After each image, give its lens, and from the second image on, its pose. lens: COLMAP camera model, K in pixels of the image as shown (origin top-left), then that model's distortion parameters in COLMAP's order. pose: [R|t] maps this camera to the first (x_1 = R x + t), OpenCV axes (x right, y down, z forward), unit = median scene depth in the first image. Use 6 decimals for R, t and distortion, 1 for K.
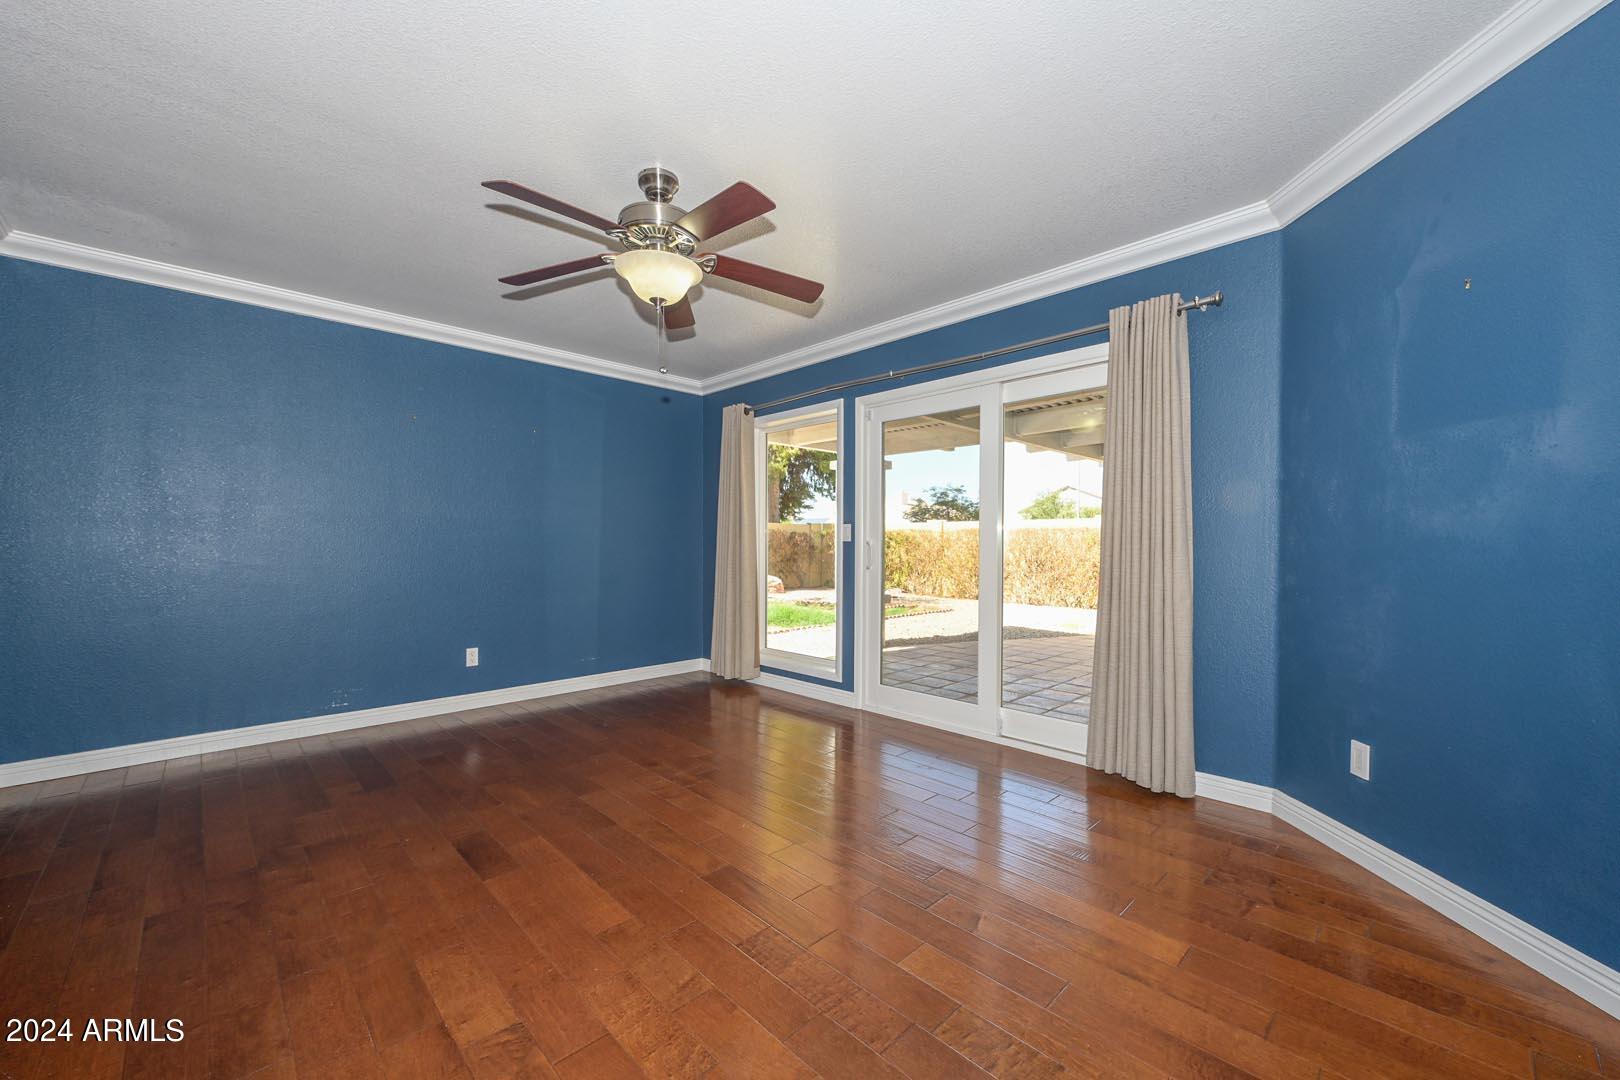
lens RADIAL K [[627.9, 0, 815.9], [0, 627.9, 549.2], [0, 0, 1]] dist [0.003547, -0.001945]
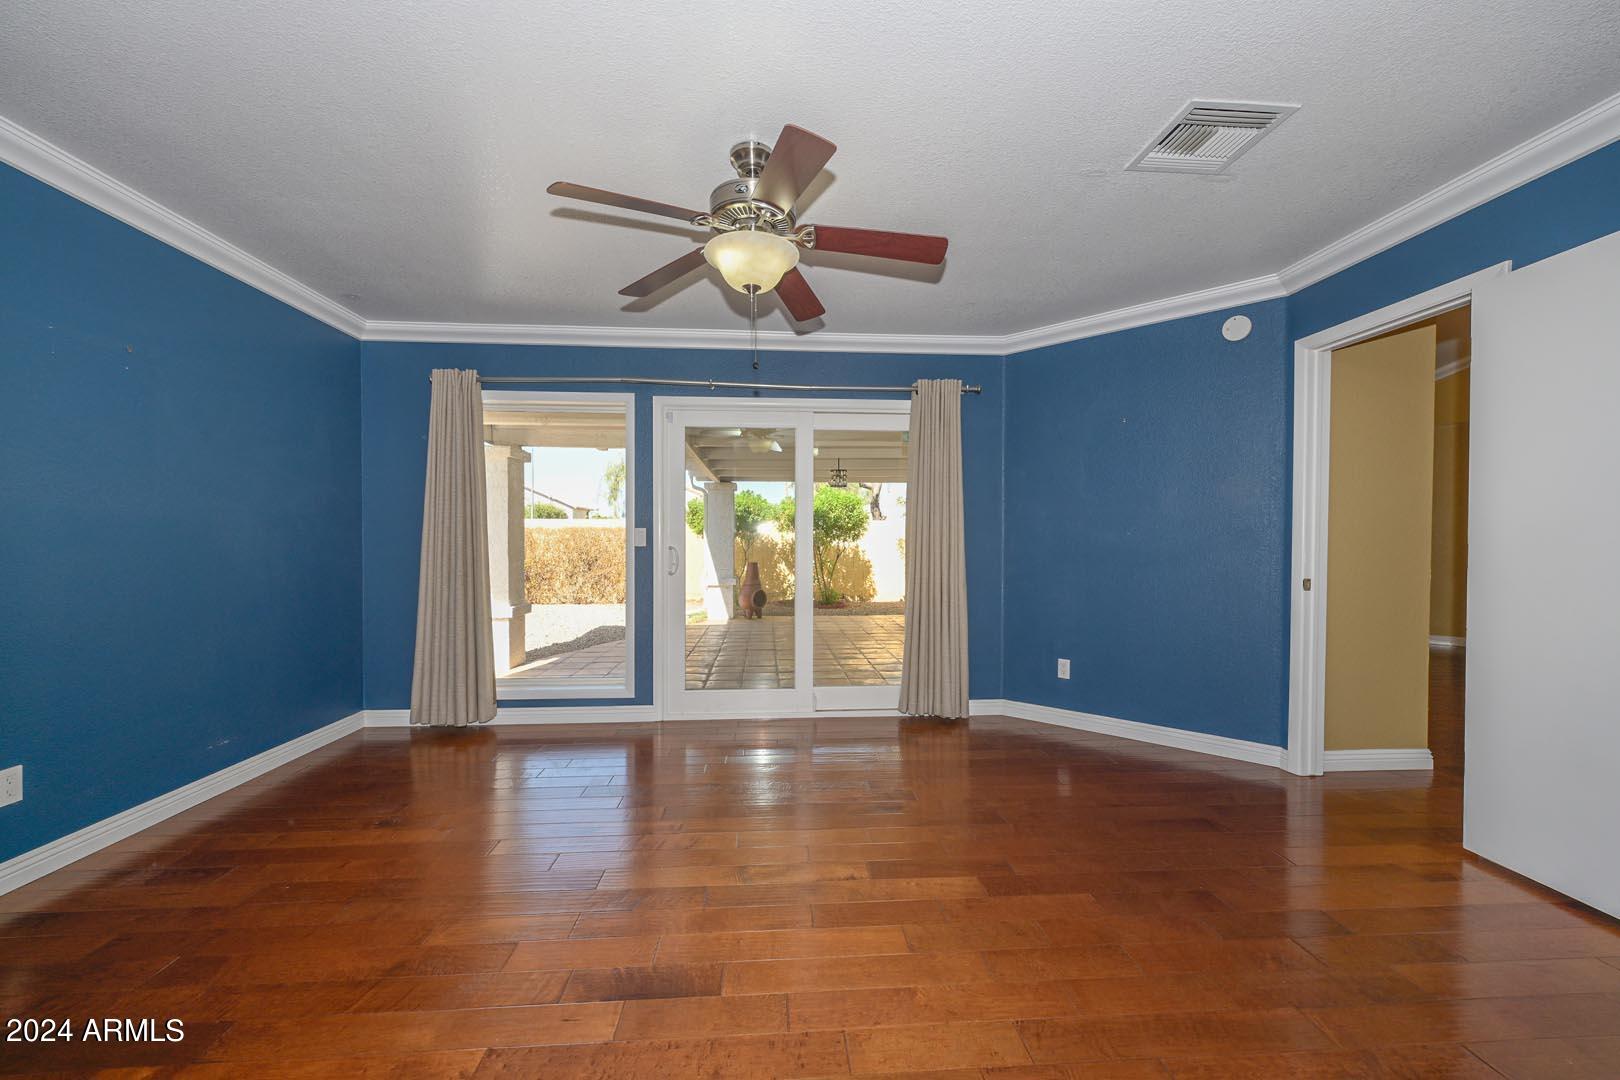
lens RADIAL K [[627.9, 0, 811.2], [0, 627.9, 541.2], [0, 0, 1]] dist [0.003547, -0.001945]
pose [[0.654850, -0.003155, 0.755752, -0.595160], [0.008508, 0.999959, -0.003197, -0.017825], [-0.755711, 0.008523, 0.654850, 0.231016]]
